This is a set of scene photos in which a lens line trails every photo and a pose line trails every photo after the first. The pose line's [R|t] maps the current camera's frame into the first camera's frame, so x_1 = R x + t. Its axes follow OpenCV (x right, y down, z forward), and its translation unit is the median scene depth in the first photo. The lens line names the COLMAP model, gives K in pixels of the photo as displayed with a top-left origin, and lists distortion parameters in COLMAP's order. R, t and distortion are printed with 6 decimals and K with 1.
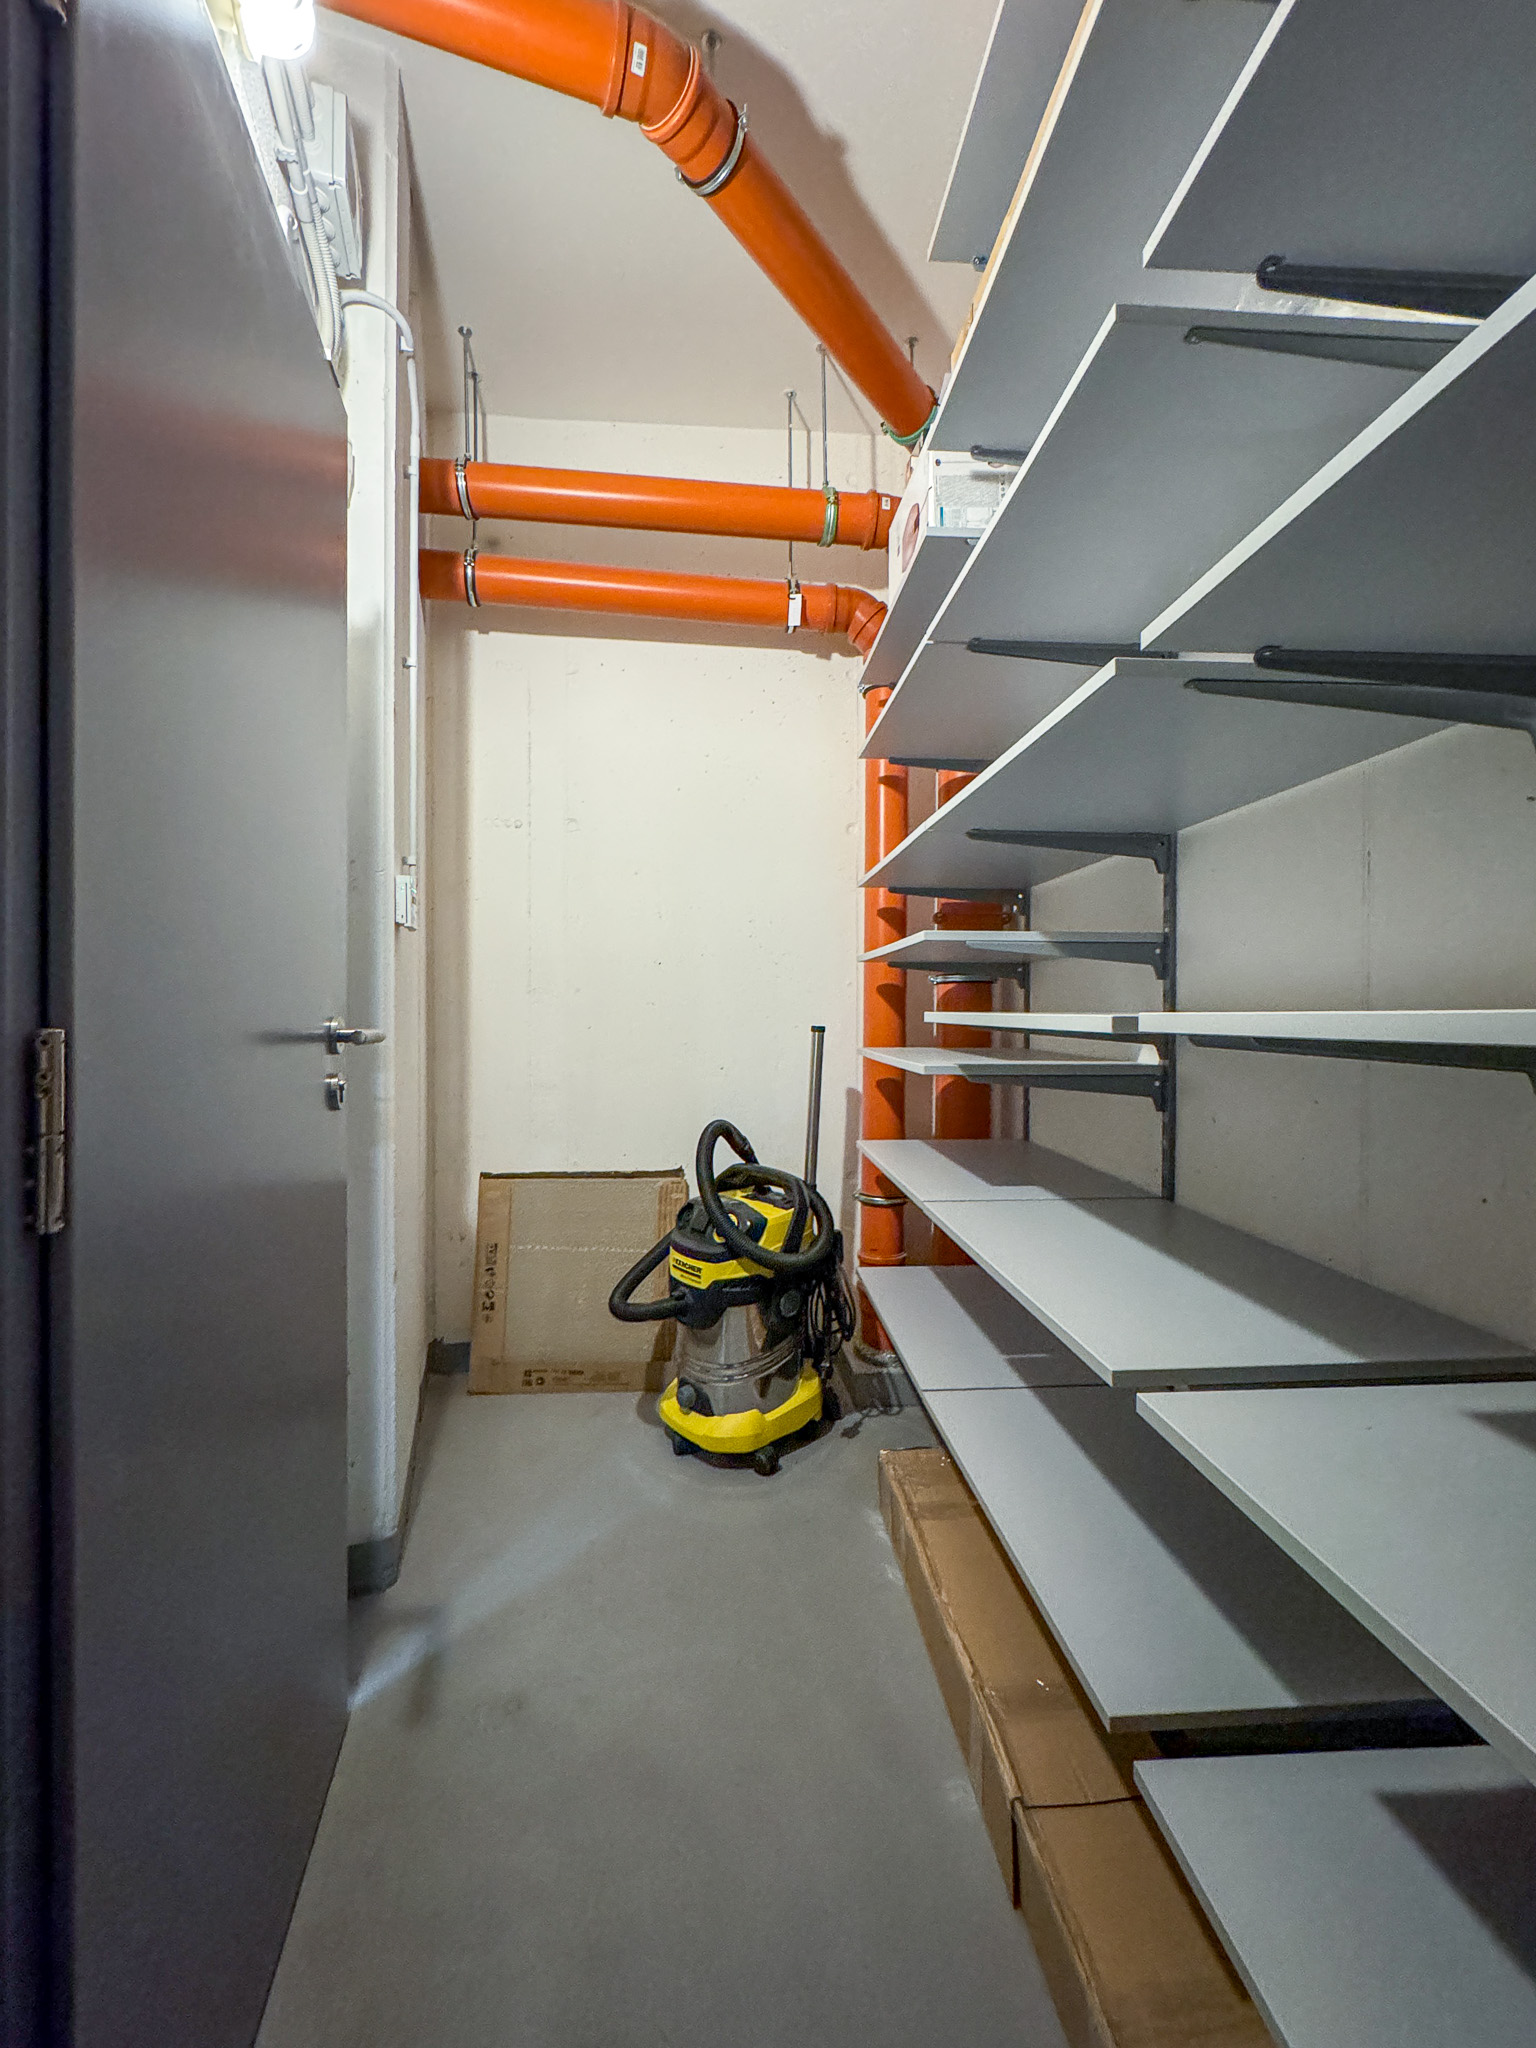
lens RADIAL K [[838.2, 0, 757.3], [0, 838.2, 1022.4], [0, 0, 1]] dist [0.001582, 0.000282]
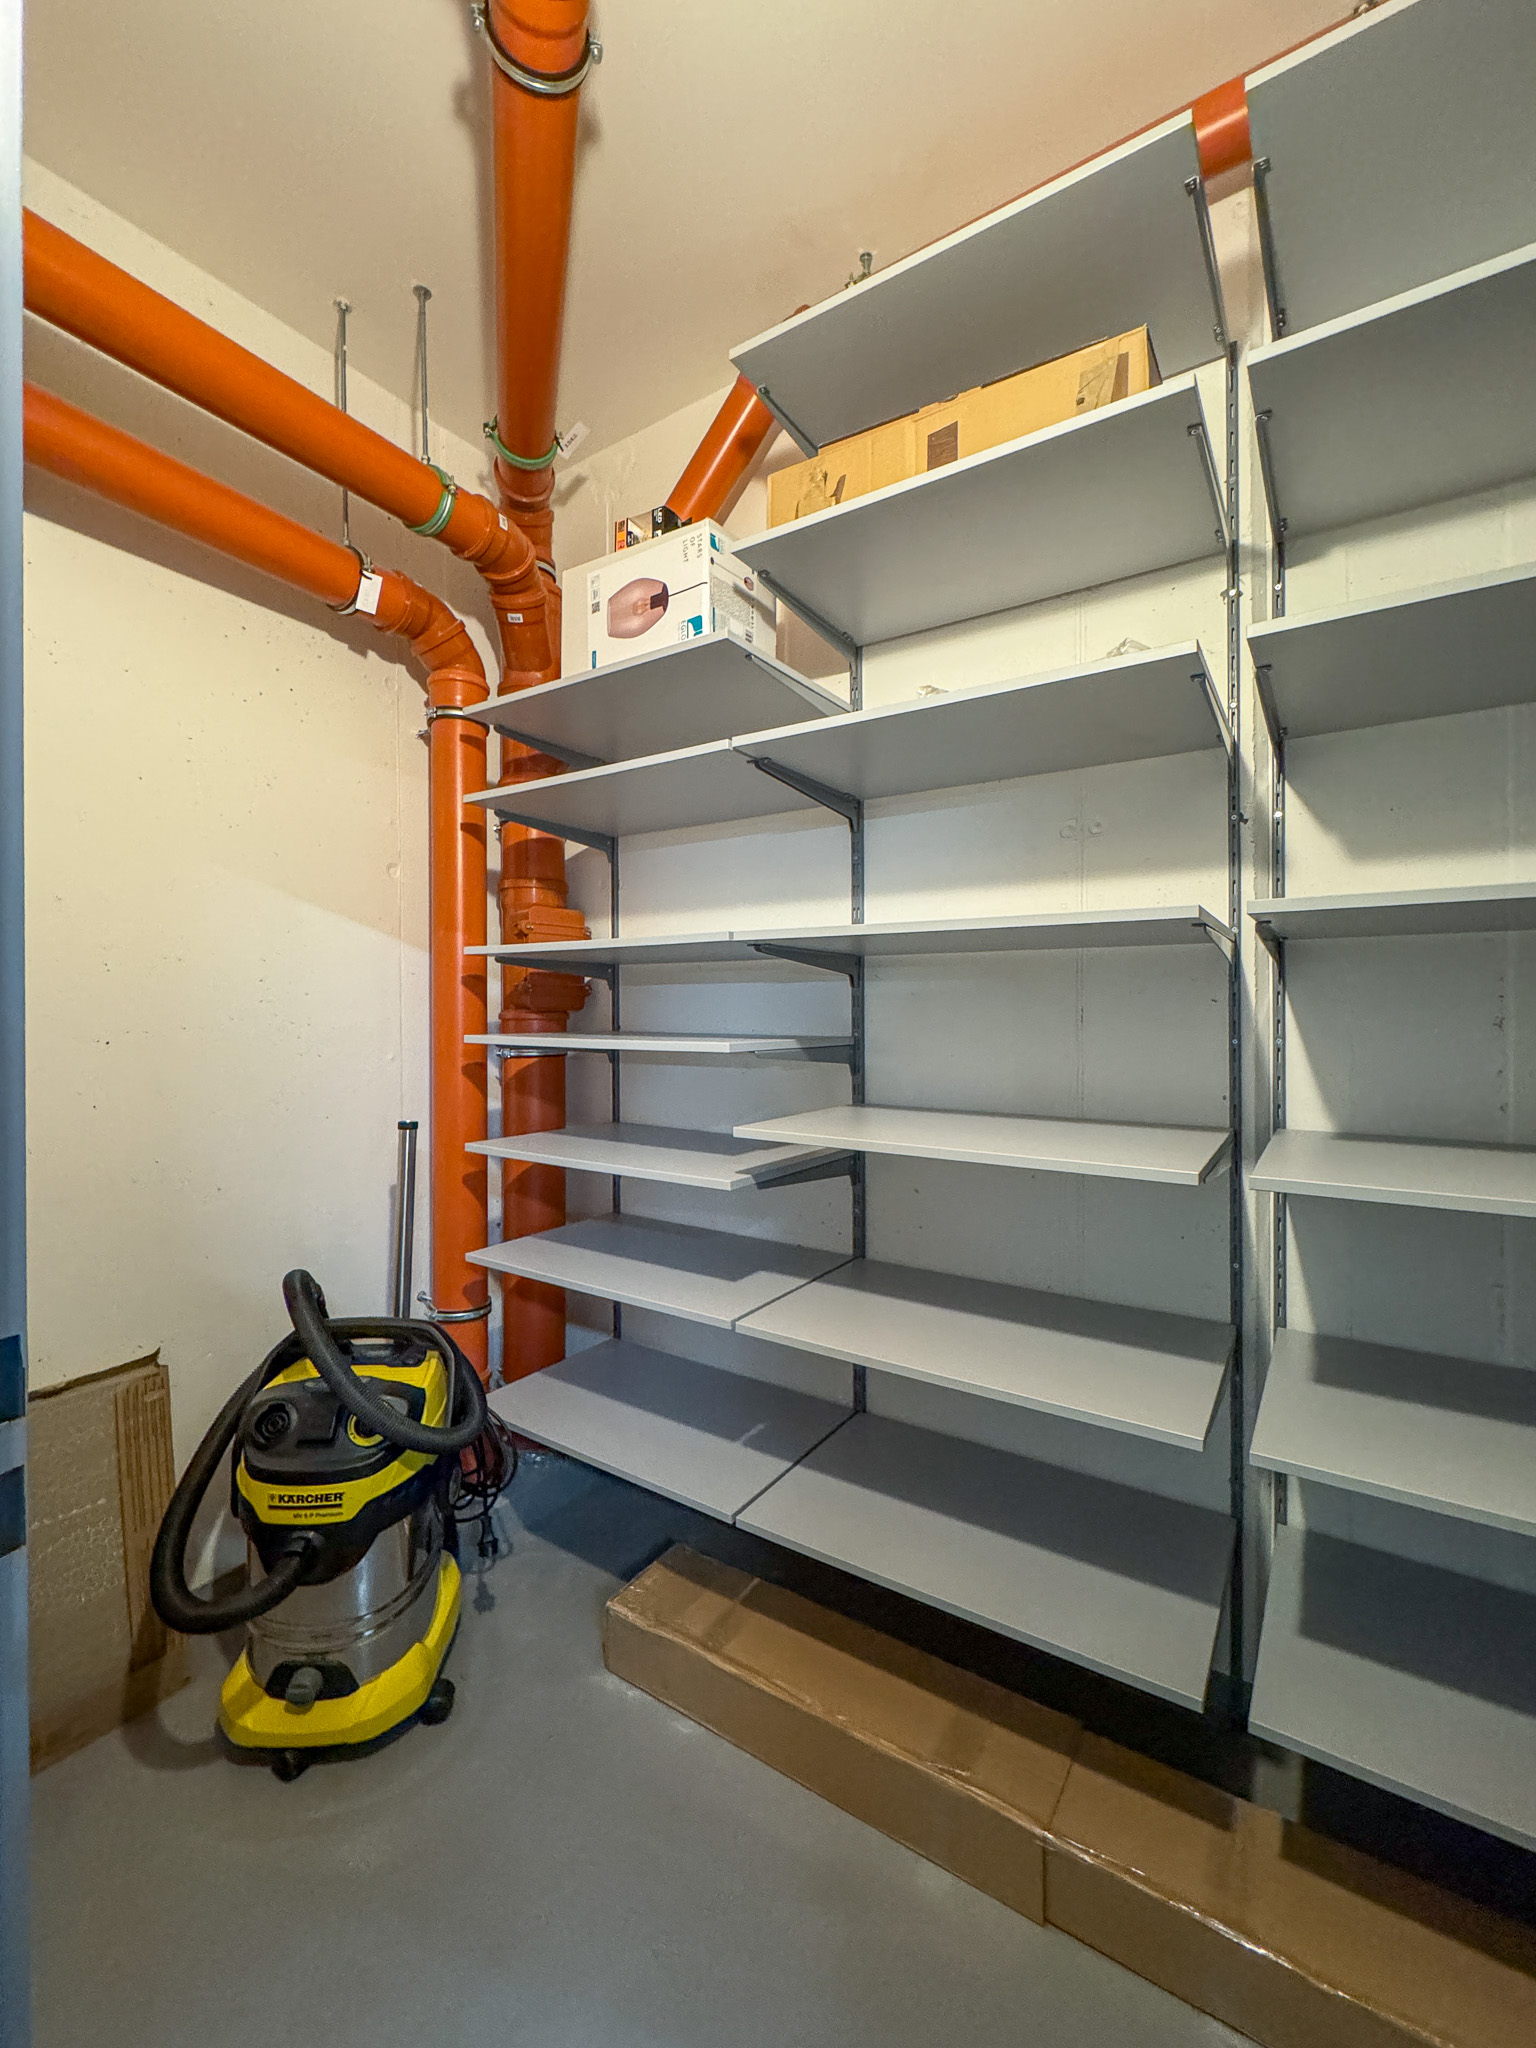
lens RADIAL K [[838.2, 0, 761.3], [0, 838.2, 1015.8], [0, 0, 1]] dist [0.001582, 0.000282]
pose [[0.612664, -0.014846, 0.790204, -0.400275], [0.021859, 0.999759, 0.001836, -0.103961], [-0.790041, 0.016148, 0.612841, 0.269833]]
